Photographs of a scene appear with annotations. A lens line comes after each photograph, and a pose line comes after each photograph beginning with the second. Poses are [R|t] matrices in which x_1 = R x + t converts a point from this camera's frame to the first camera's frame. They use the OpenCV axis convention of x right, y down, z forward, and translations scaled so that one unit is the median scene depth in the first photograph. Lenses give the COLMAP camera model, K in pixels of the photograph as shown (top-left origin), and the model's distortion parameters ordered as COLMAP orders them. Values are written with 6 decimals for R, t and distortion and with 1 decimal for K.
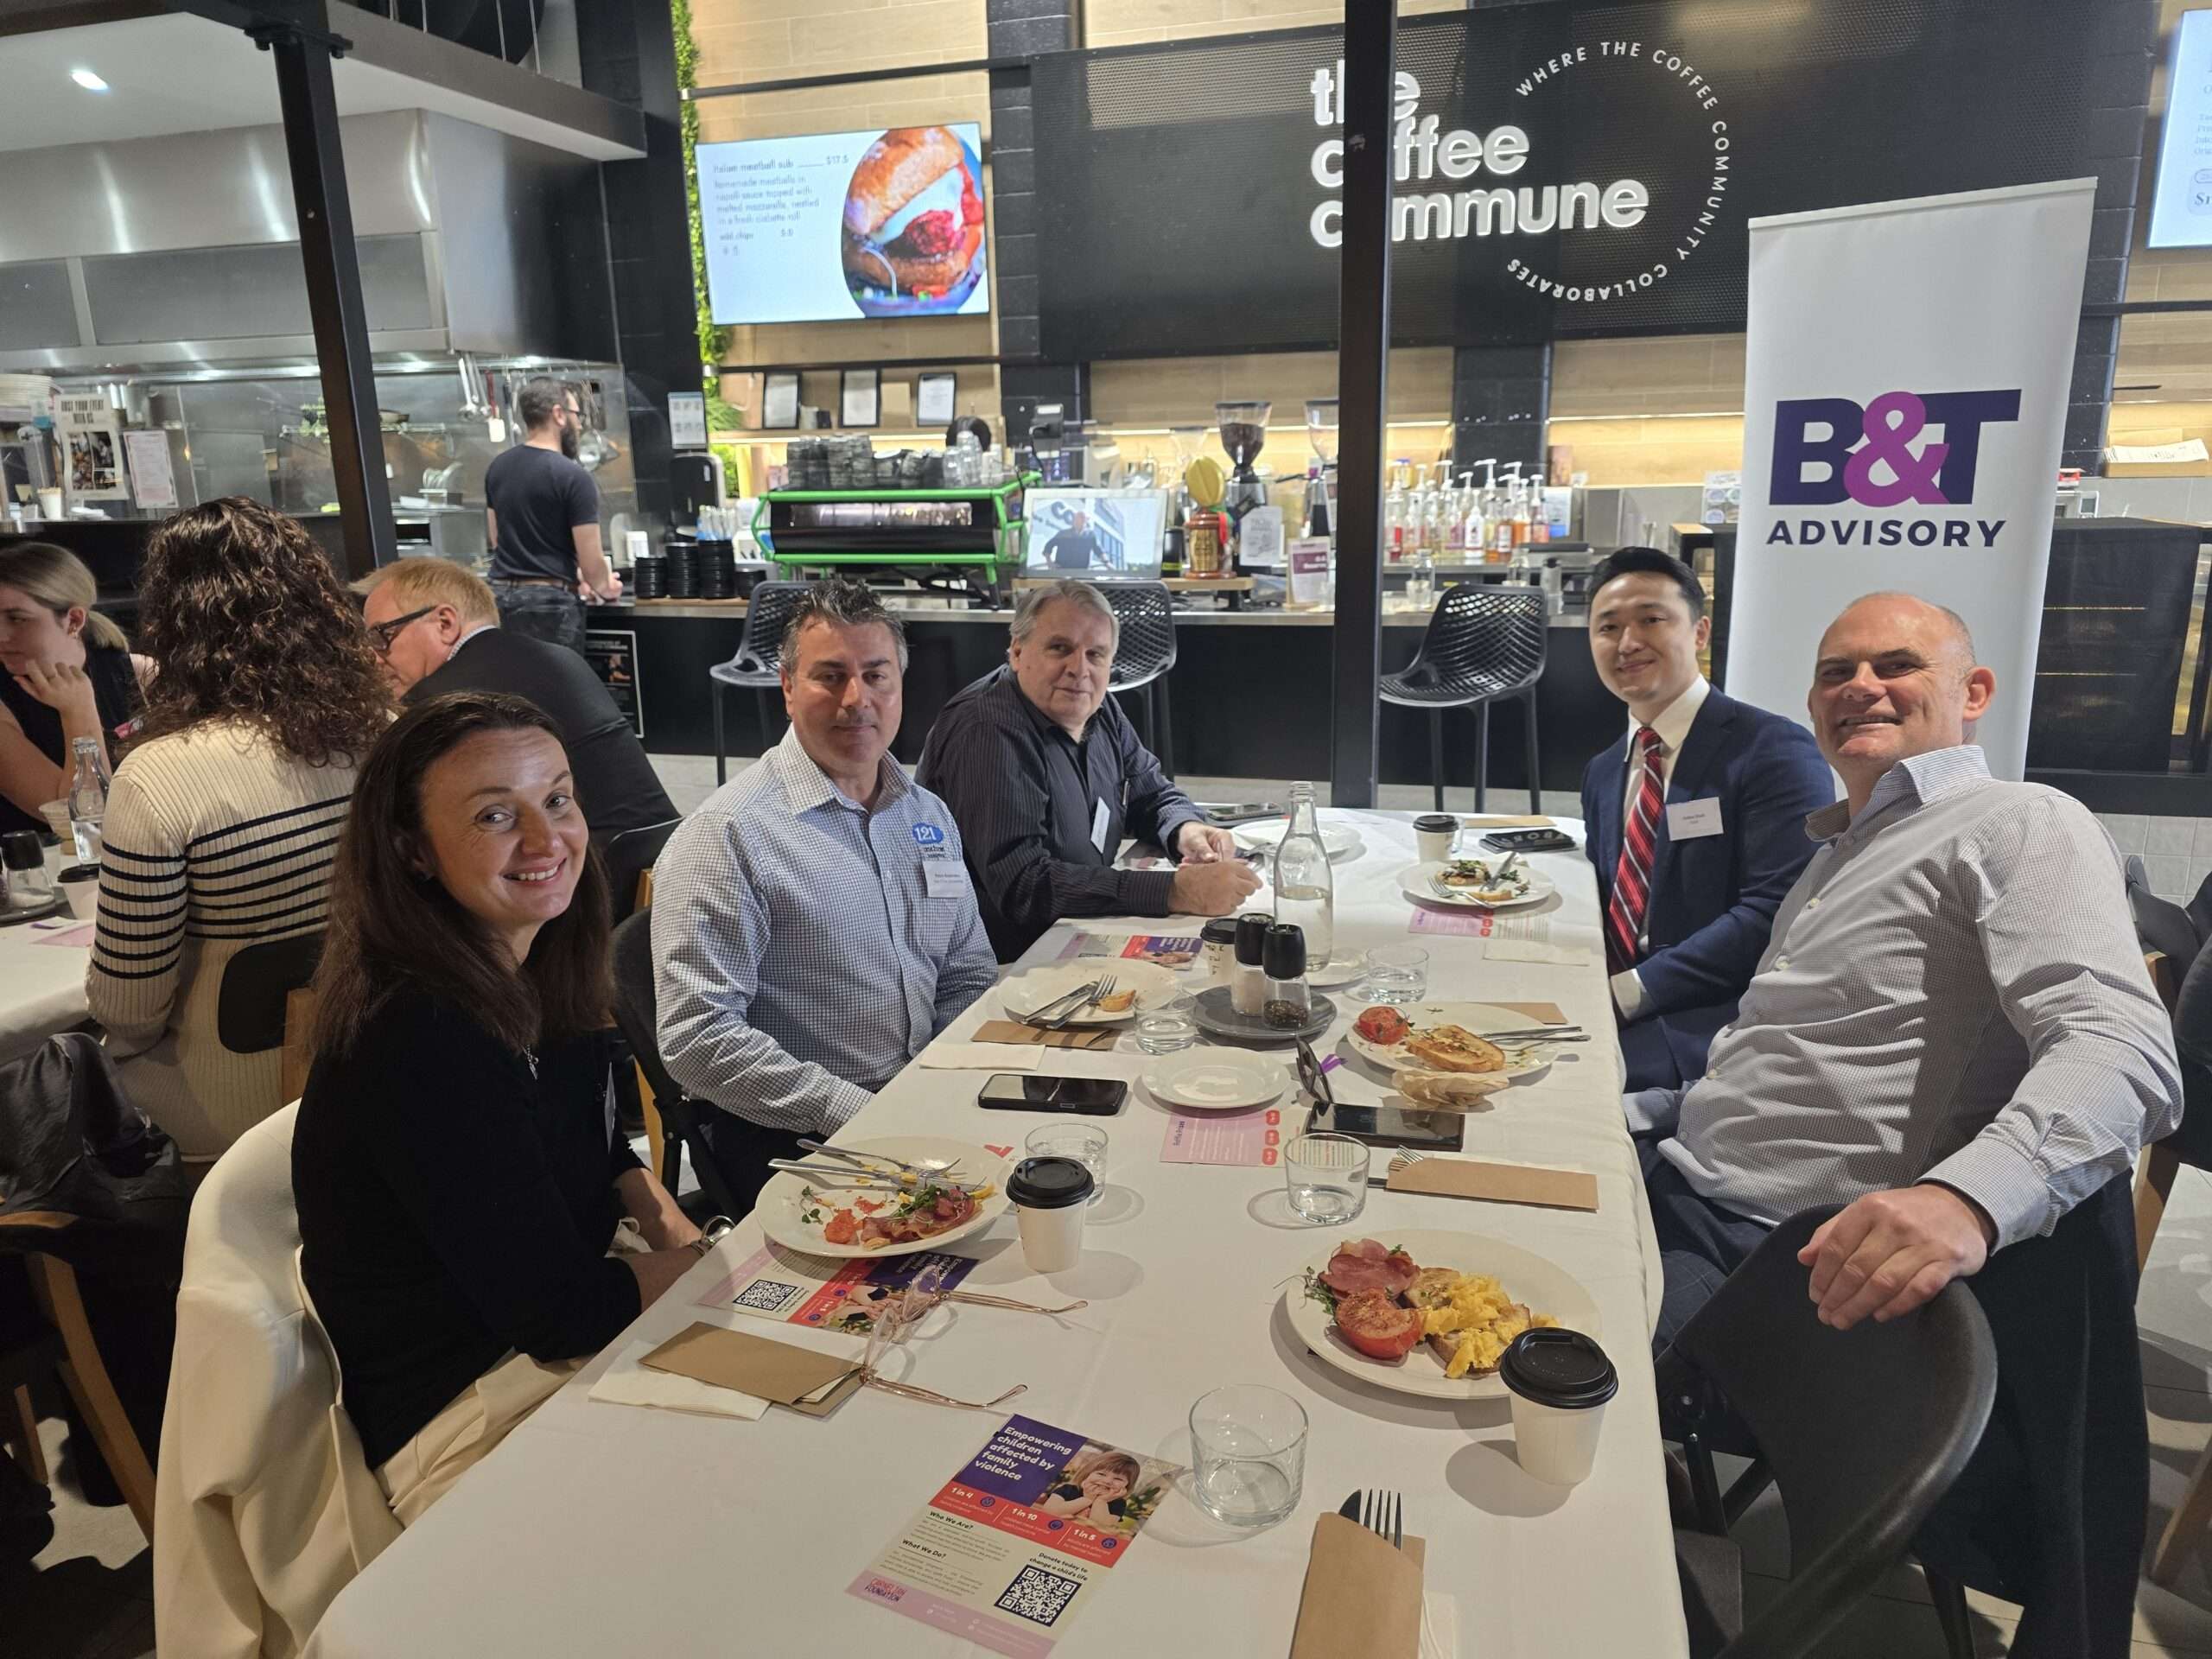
lens RADIAL K [[1483.2, 0, 1140.2], [0, 1483.2, 837.3], [0, 0, 1]] dist [0.061584, -0.062600]
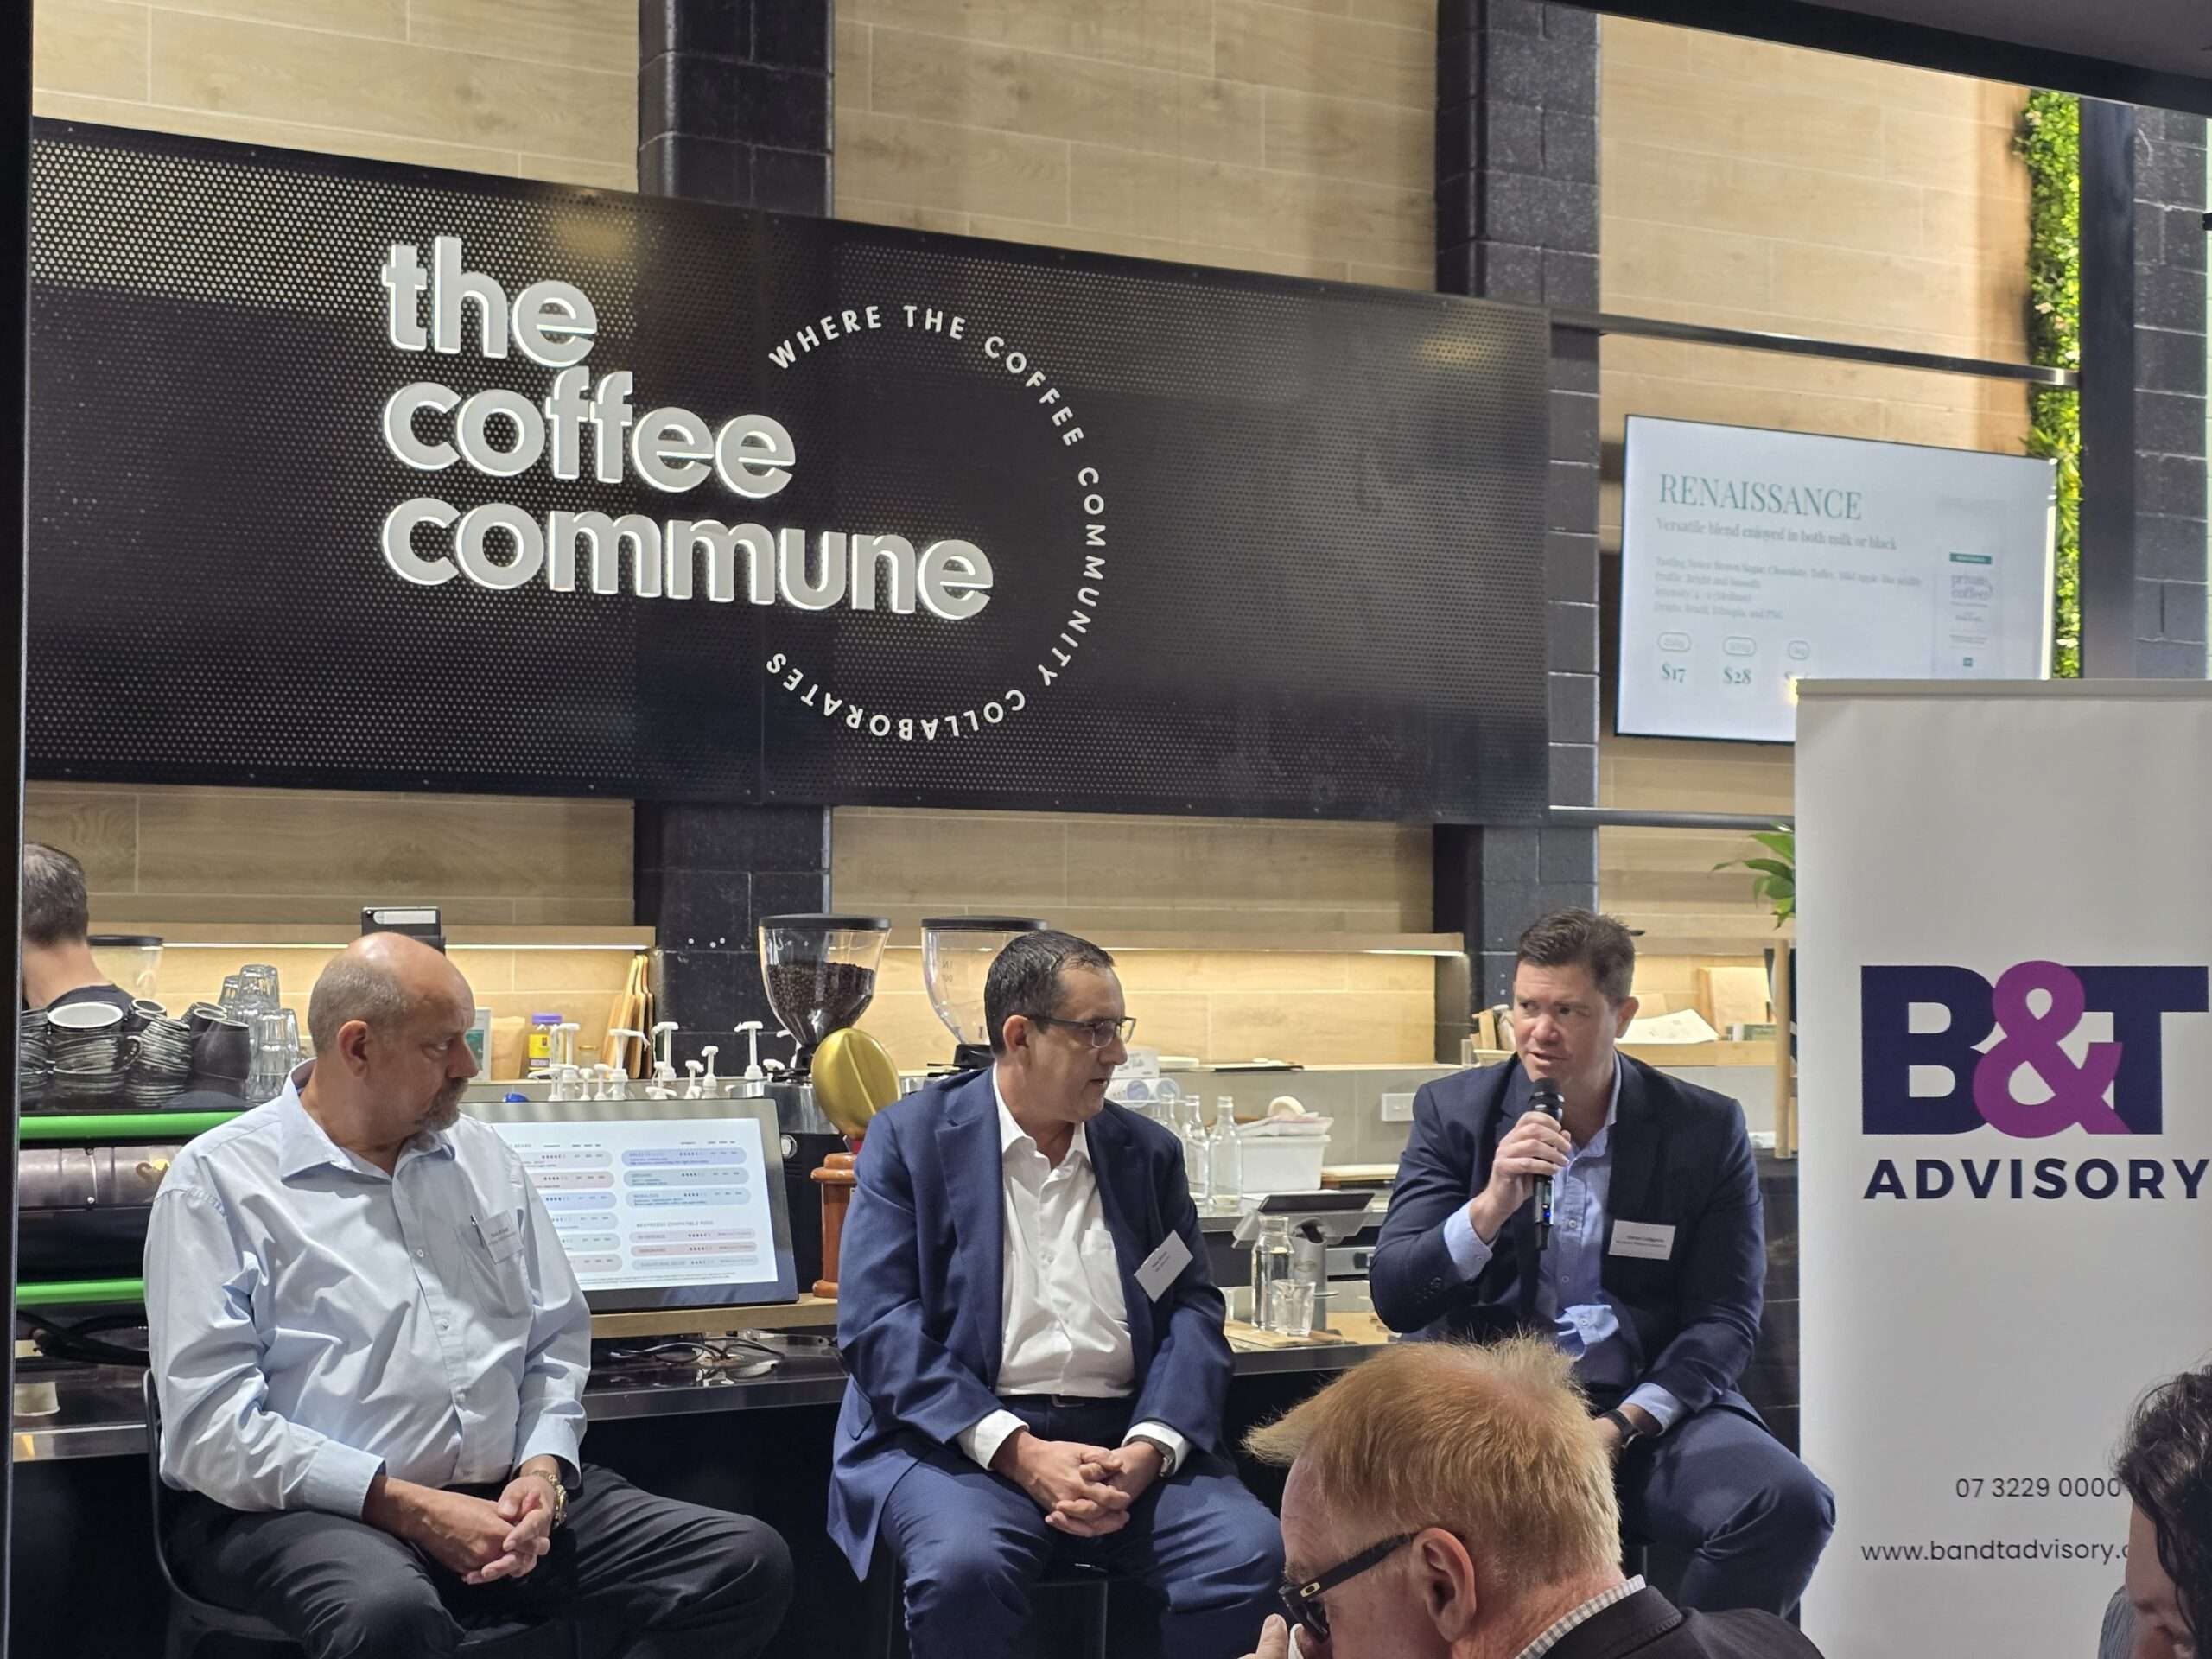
lens RADIAL K [[3089.1, 0, 1168.7], [0, 3089.1, 836.9], [0, 0, 1]] dist [0.286931, -1.226519]
pose [[0.715941, 0.050976, 0.696297, -0.403033], [0.152763, 0.961725, -0.227481, -0.058853], [-0.681243, 0.269231, 0.680751, 0.193306]]
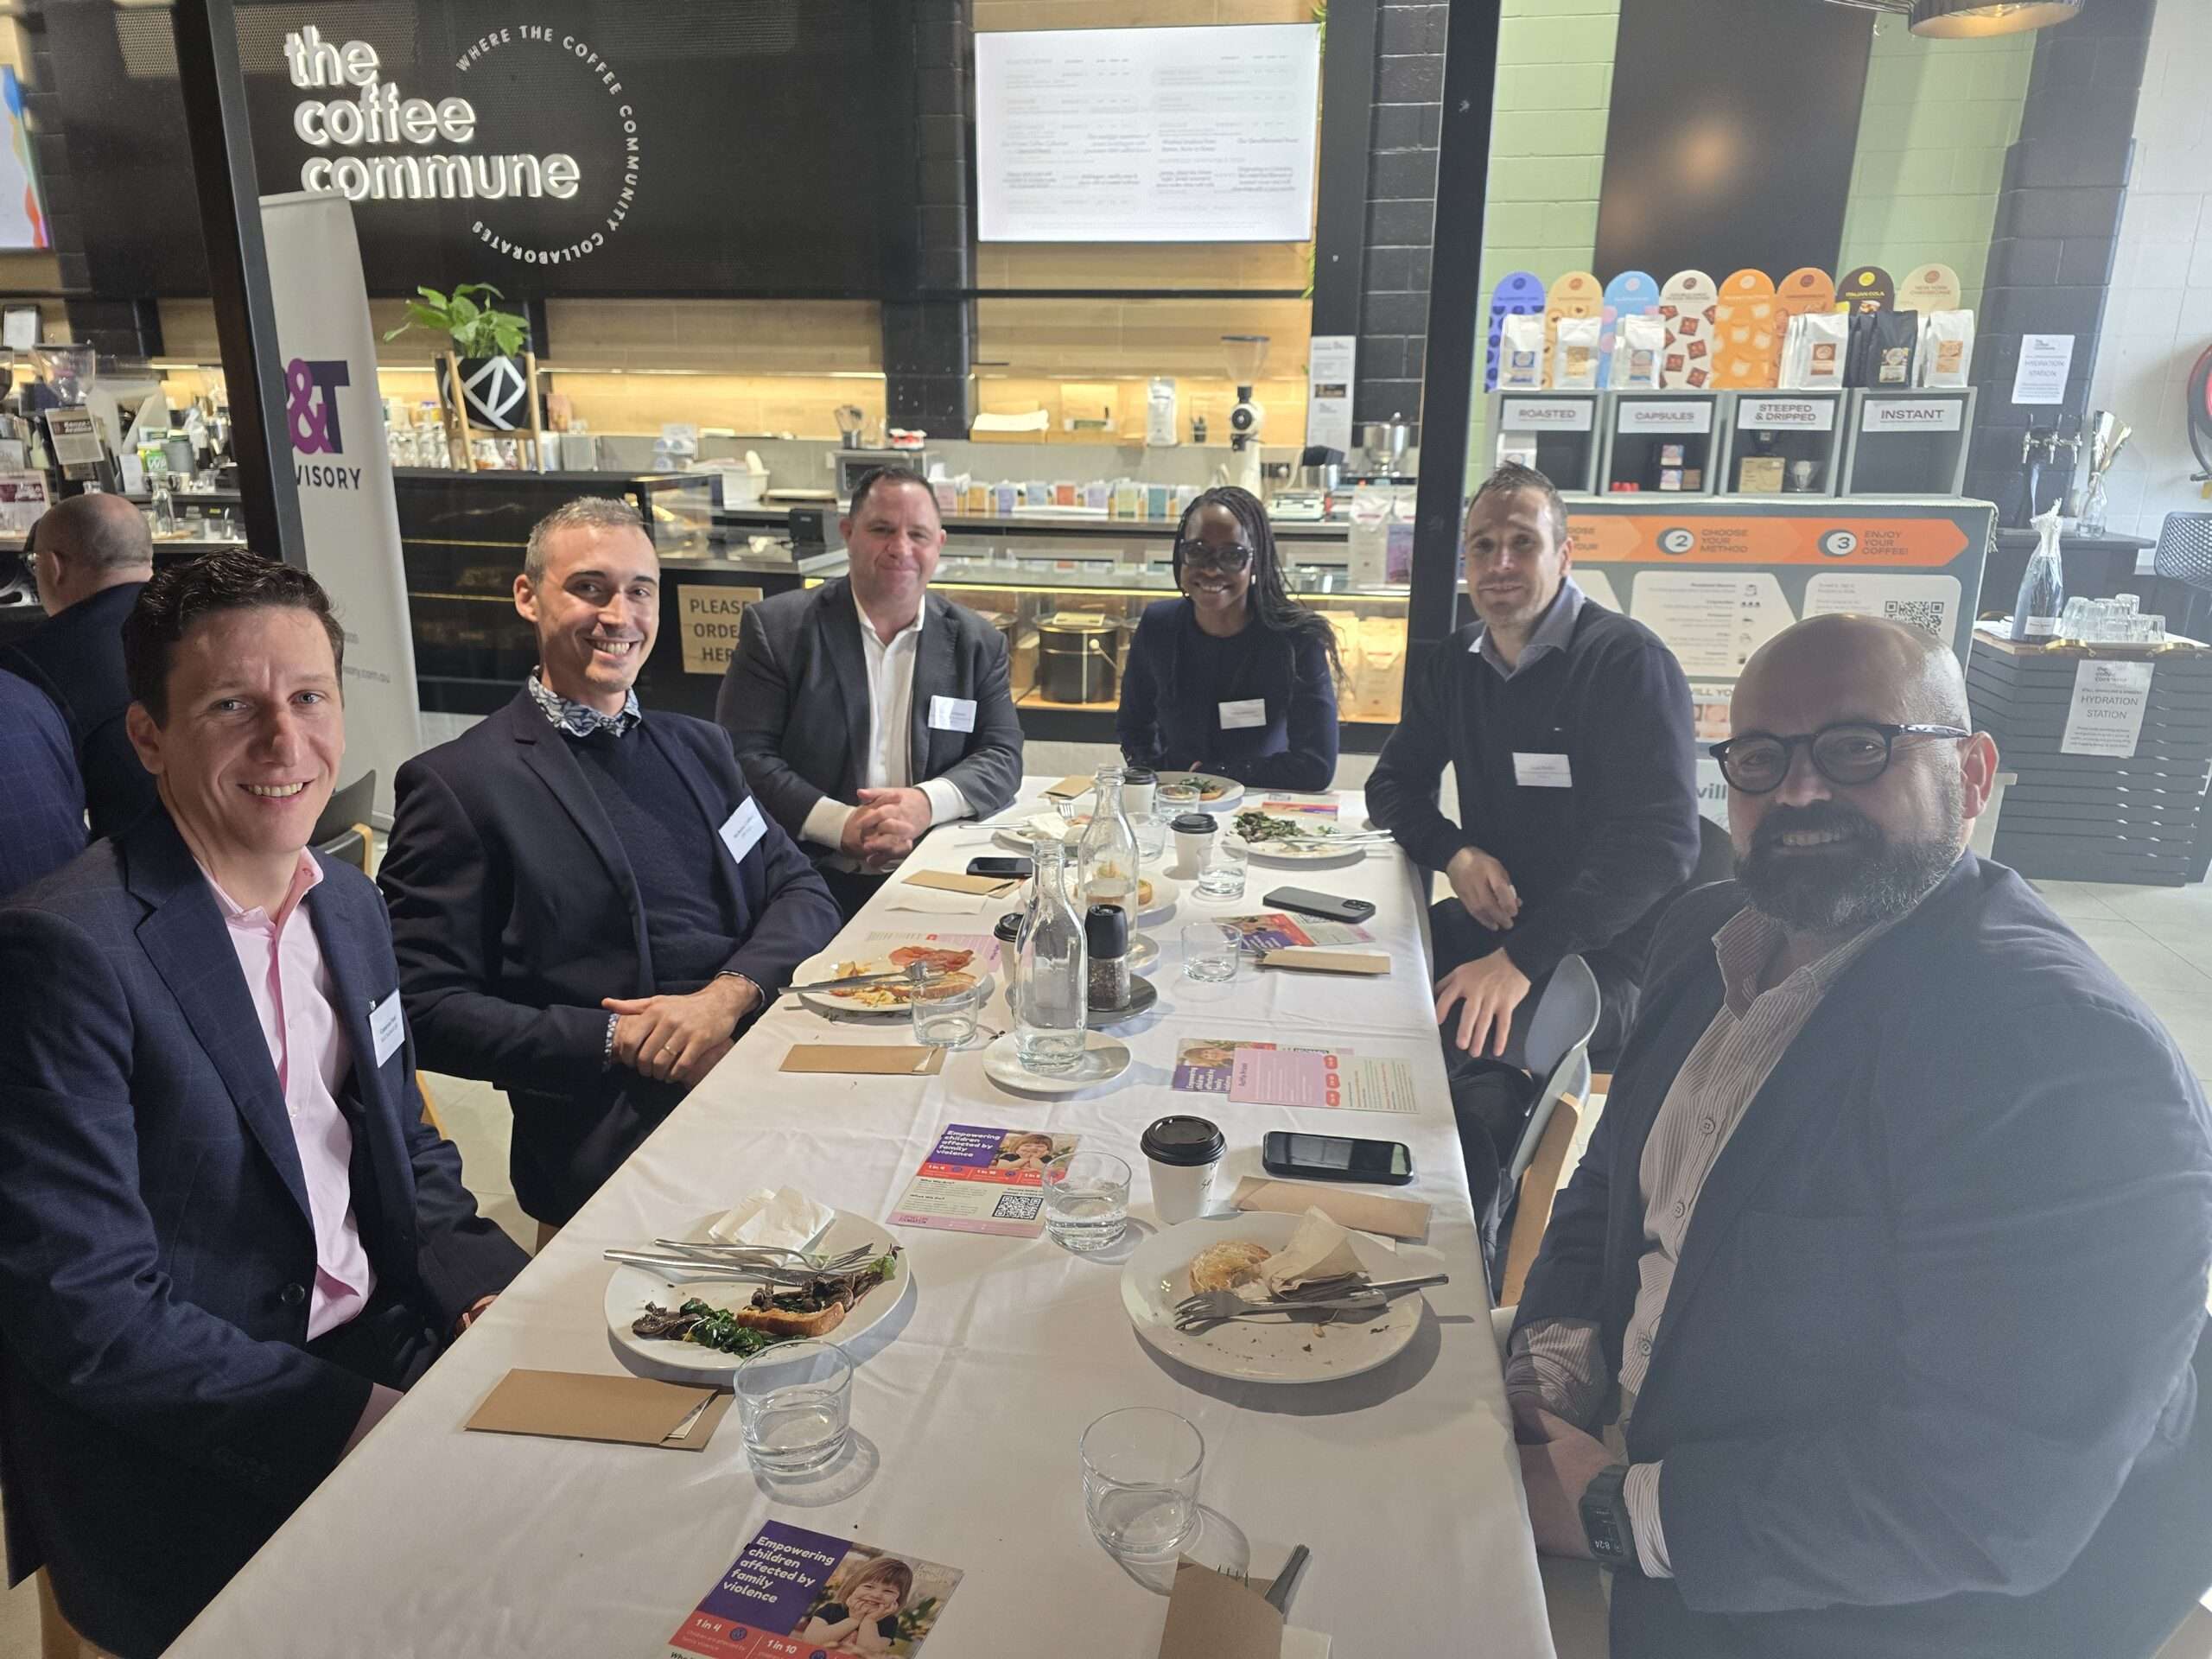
lens RADIAL K [[1471.0, 0, 1105.8], [0, 1471.0, 869.8], [0, 0, 1]] dist [0.001873, -0.009037]
pose [[0.995640, 0.007974, 0.092941, 0.616243], [-0.013545, 0.998139, 0.059462, 0.017320], [-0.092293, -0.060462, 0.993895, -0.140192]]
